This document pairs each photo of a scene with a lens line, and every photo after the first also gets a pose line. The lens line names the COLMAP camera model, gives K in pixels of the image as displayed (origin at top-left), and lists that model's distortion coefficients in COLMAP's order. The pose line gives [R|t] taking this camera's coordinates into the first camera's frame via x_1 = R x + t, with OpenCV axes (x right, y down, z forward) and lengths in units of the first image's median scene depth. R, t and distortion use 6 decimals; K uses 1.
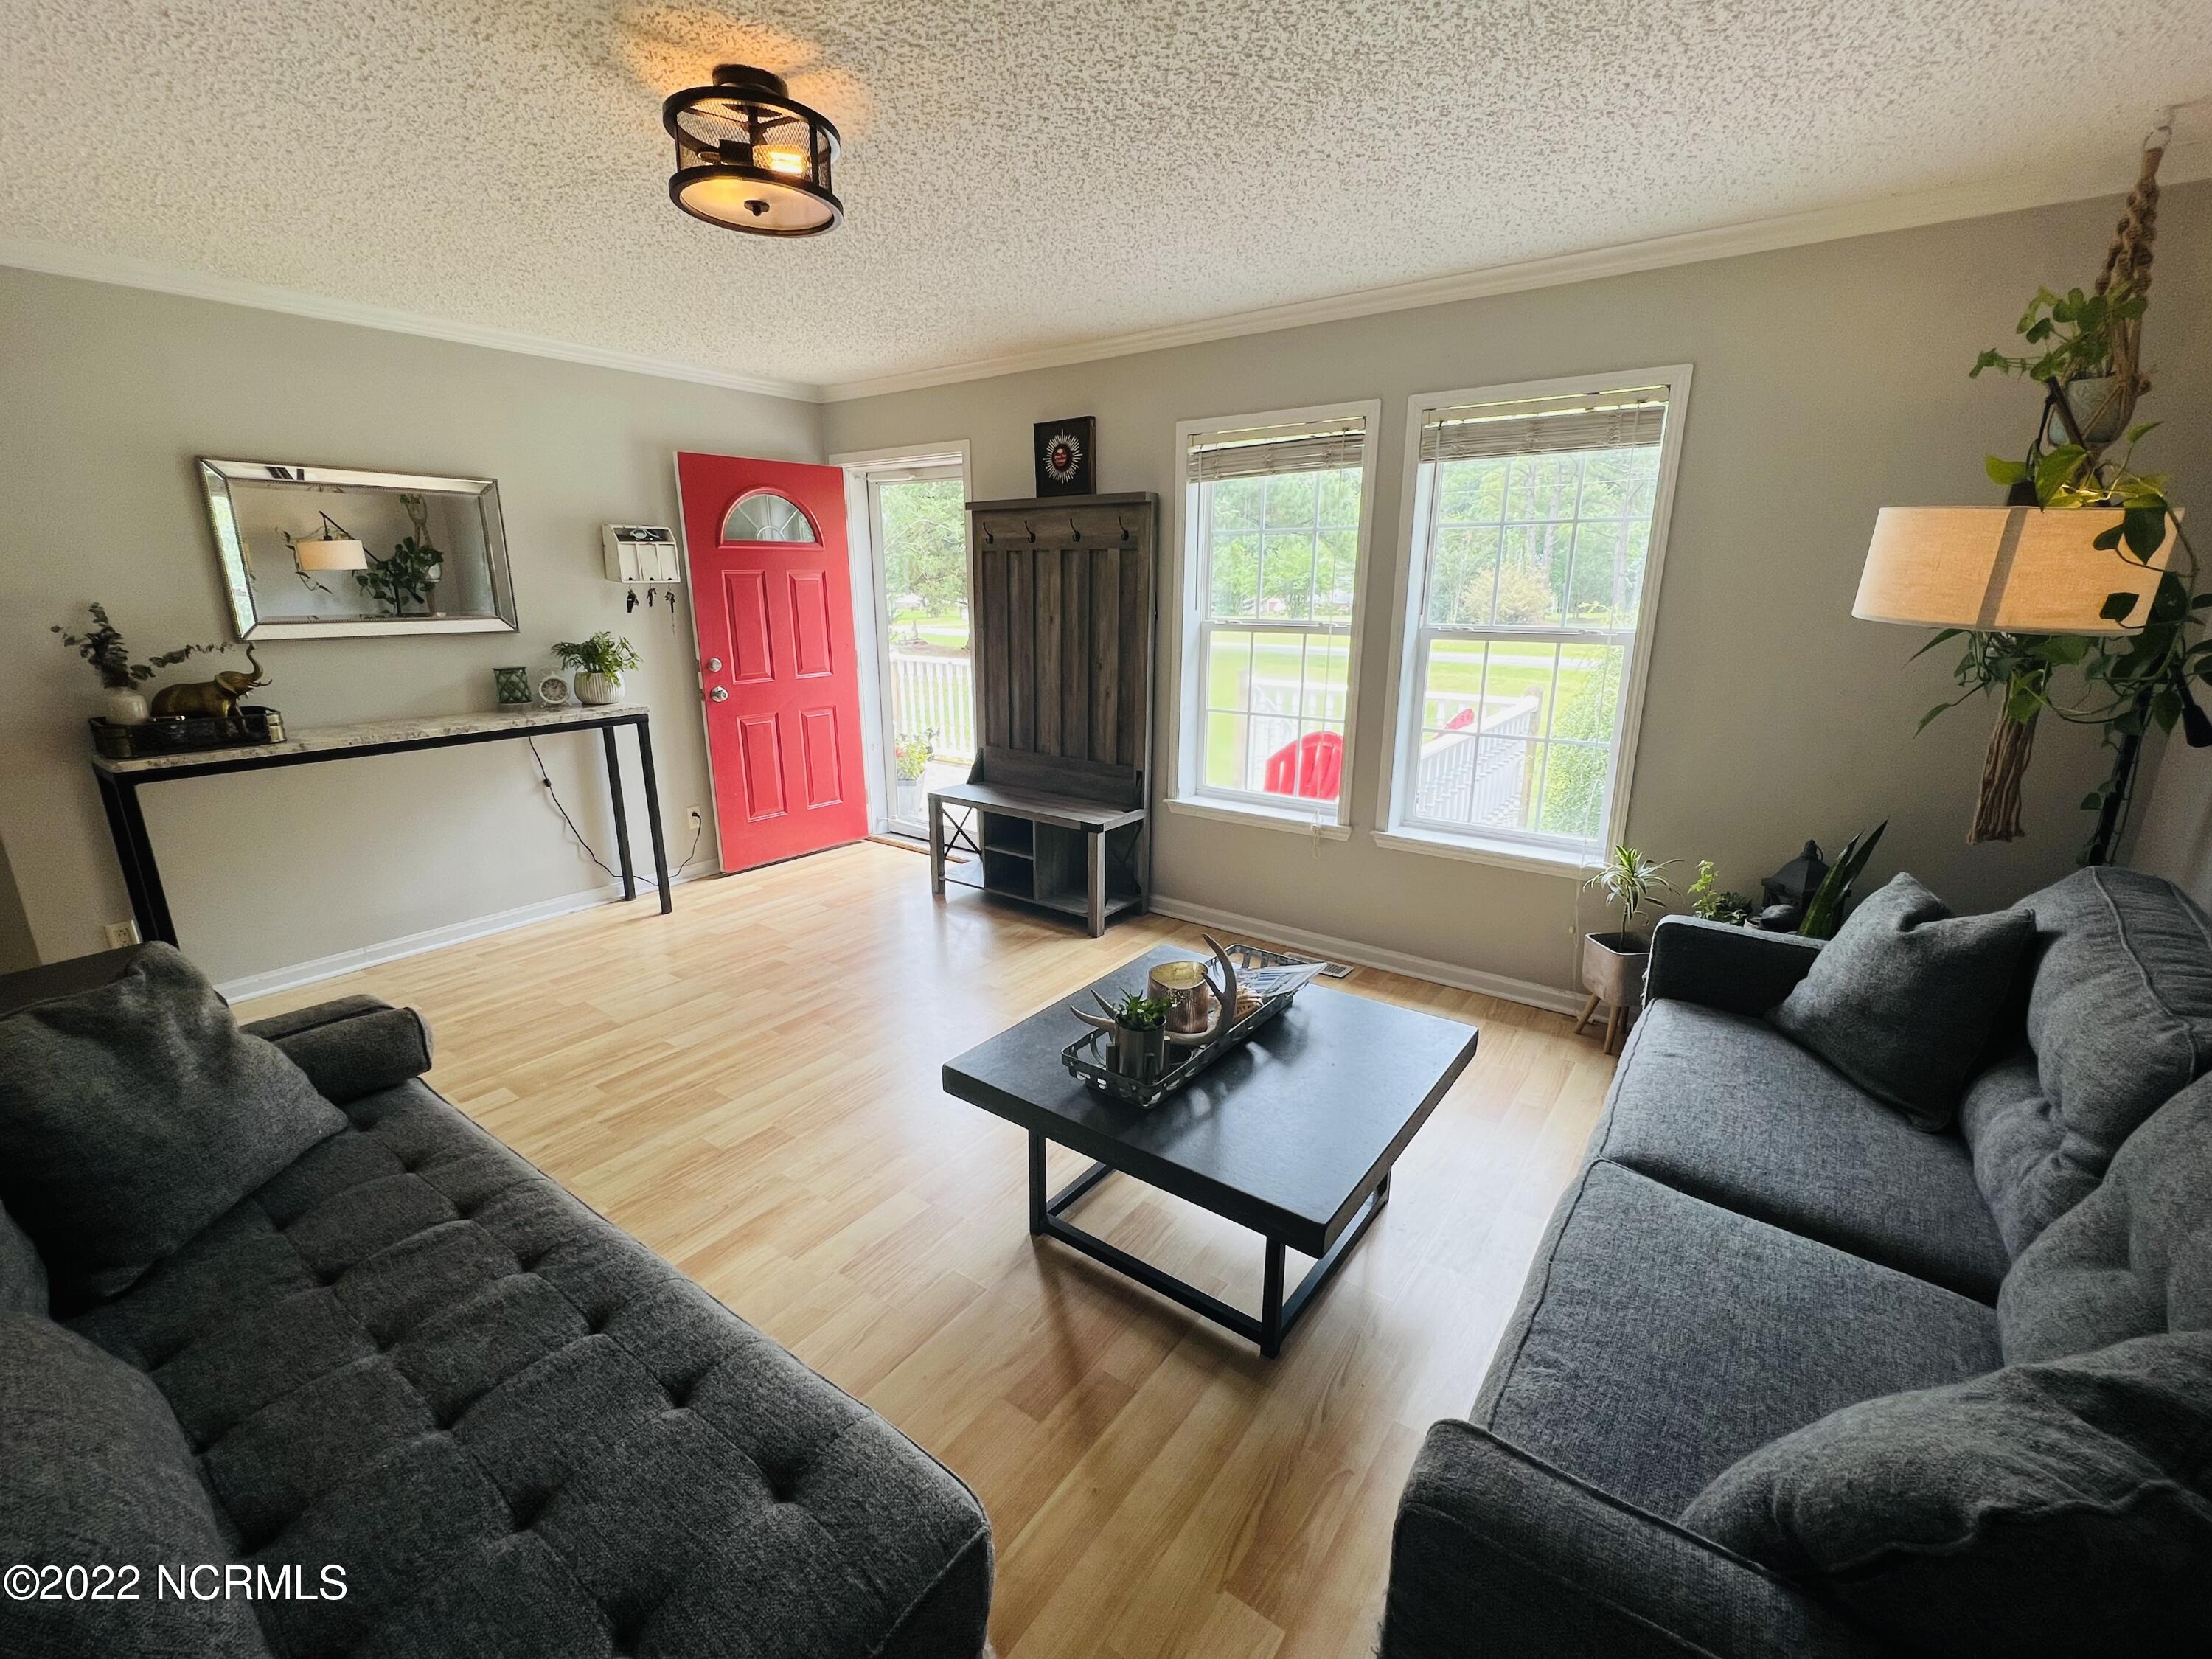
lens RADIAL K [[936.5, 0, 1106.2], [0, 936.5, 835.7], [0, 0, 1]] dist [-0.001424, -0.000296]
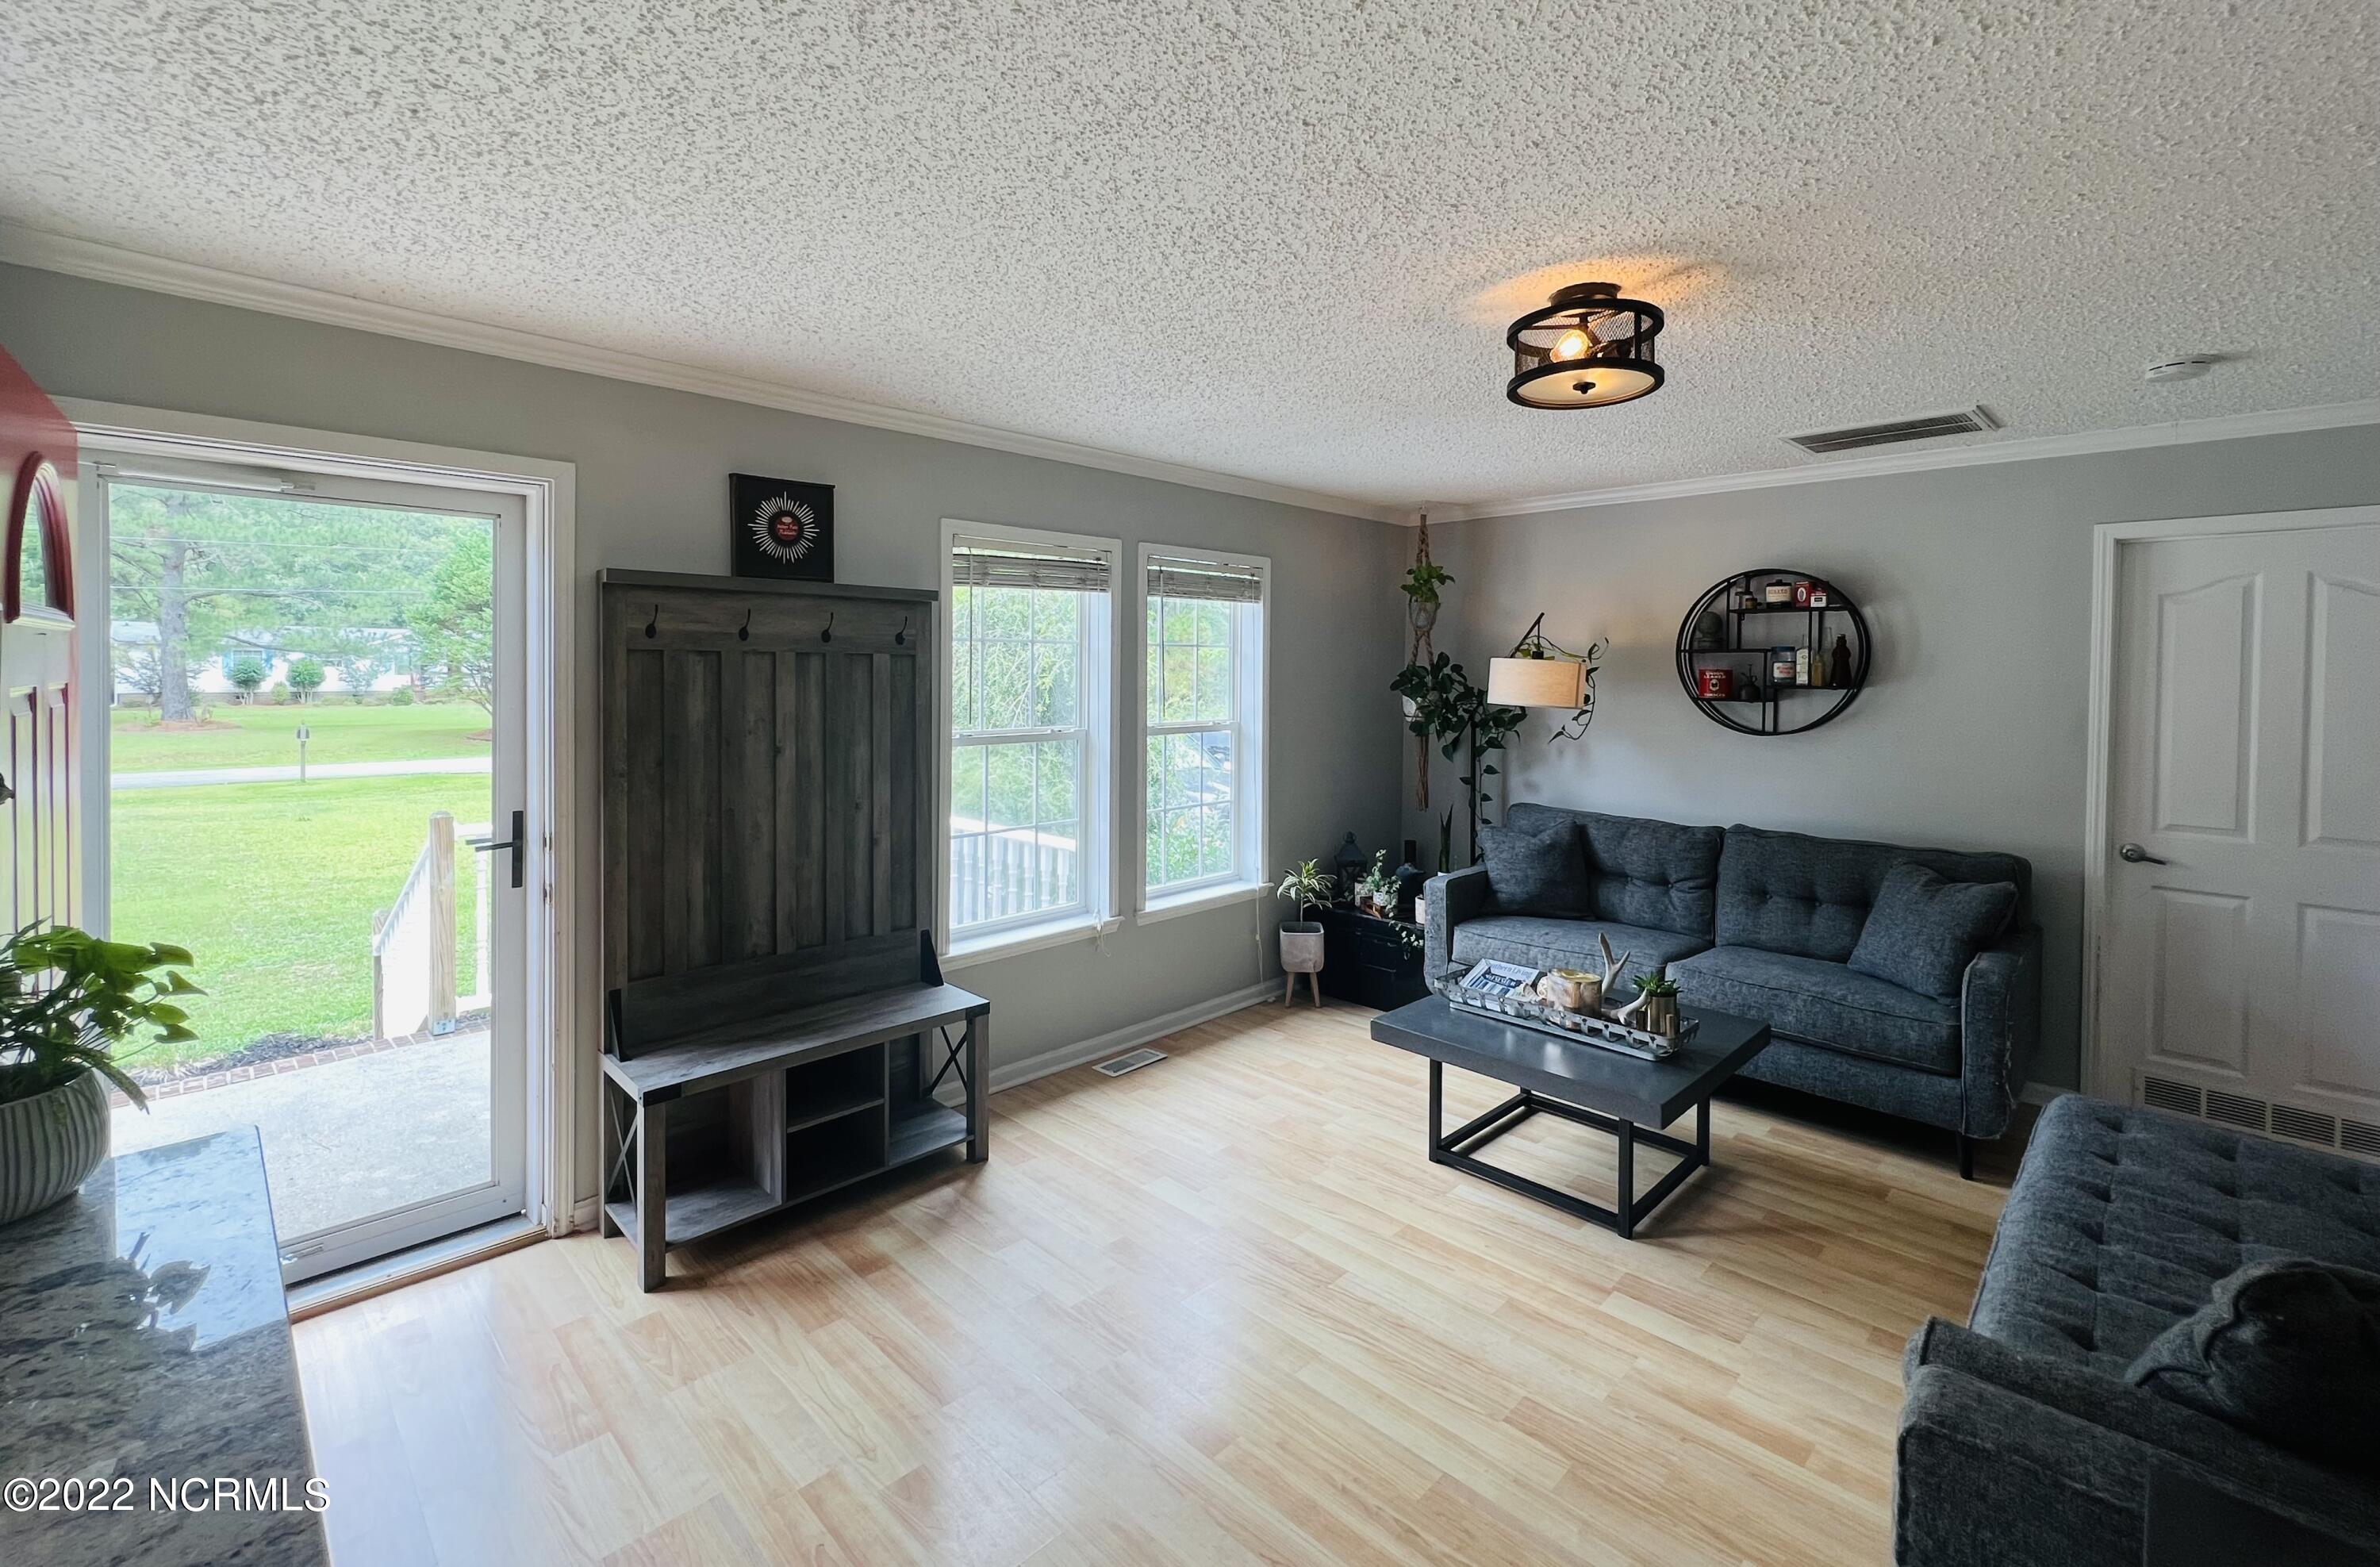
lens RADIAL K [[1016.8, 0, 1163.8], [0, 1016.8, 684.6], [0, 0, 1]] dist [-0.003718, -0.000342]
pose [[0.171214, -0.013816, 0.985137, -0.833318], [0.257311, 0.965826, -0.031175, -0.207839], [-0.951040, 0.258824, 0.168918, 0.682305]]
